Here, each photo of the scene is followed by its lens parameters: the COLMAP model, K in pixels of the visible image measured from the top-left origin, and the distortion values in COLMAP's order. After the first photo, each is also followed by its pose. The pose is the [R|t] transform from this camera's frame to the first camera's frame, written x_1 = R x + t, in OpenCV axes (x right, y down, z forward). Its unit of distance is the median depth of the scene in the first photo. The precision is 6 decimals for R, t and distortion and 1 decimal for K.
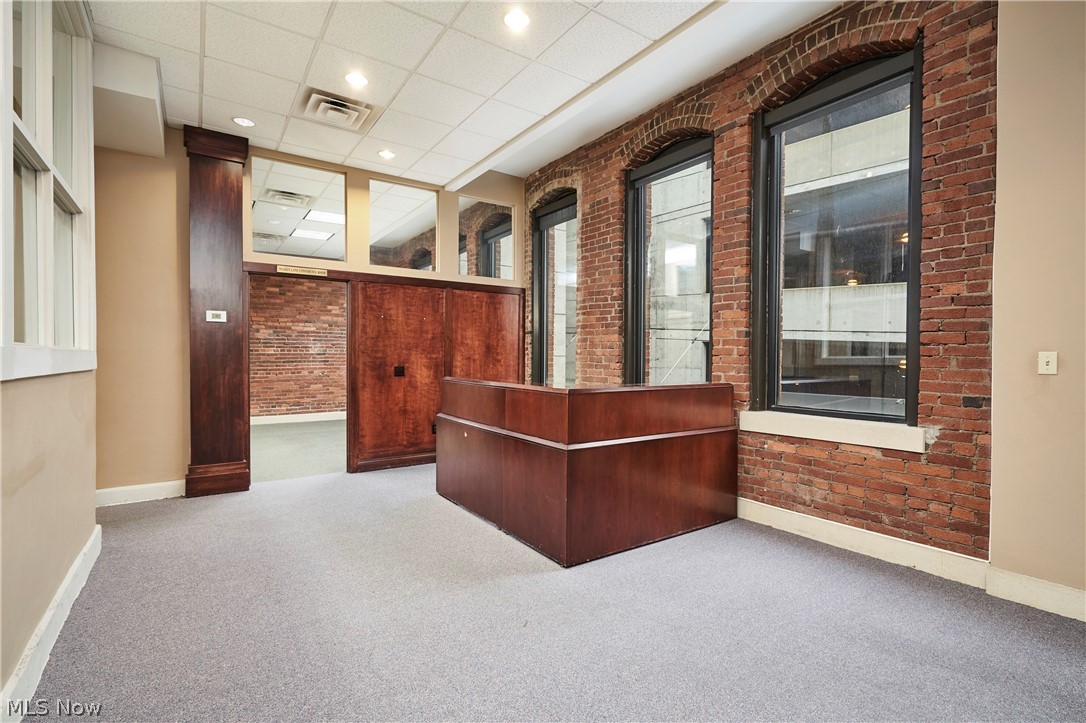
lens RADIAL K [[505.6, 0, 543.0], [0, 505.6, 361.5], [0, 0, 1]] dist [0.028620, 0.000112]
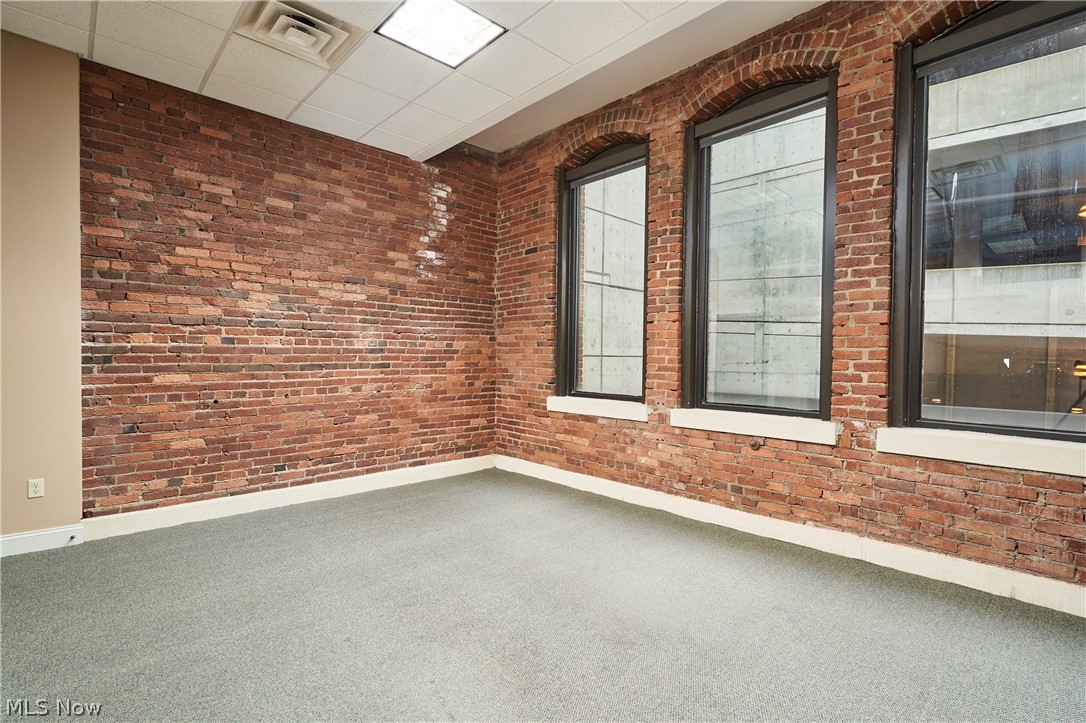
lens RADIAL K [[491.2, 0, 543.0], [0, 491.2, 361.5], [0, 0, 1]] dist [0.000836, 0.000171]
pose [[0.986633, 0.000382, 0.162957, -0.299131], [-0.000609, 0.999999, 0.001345, -0.004224], [-0.162956, -0.001426, 0.986632, 0.434312]]
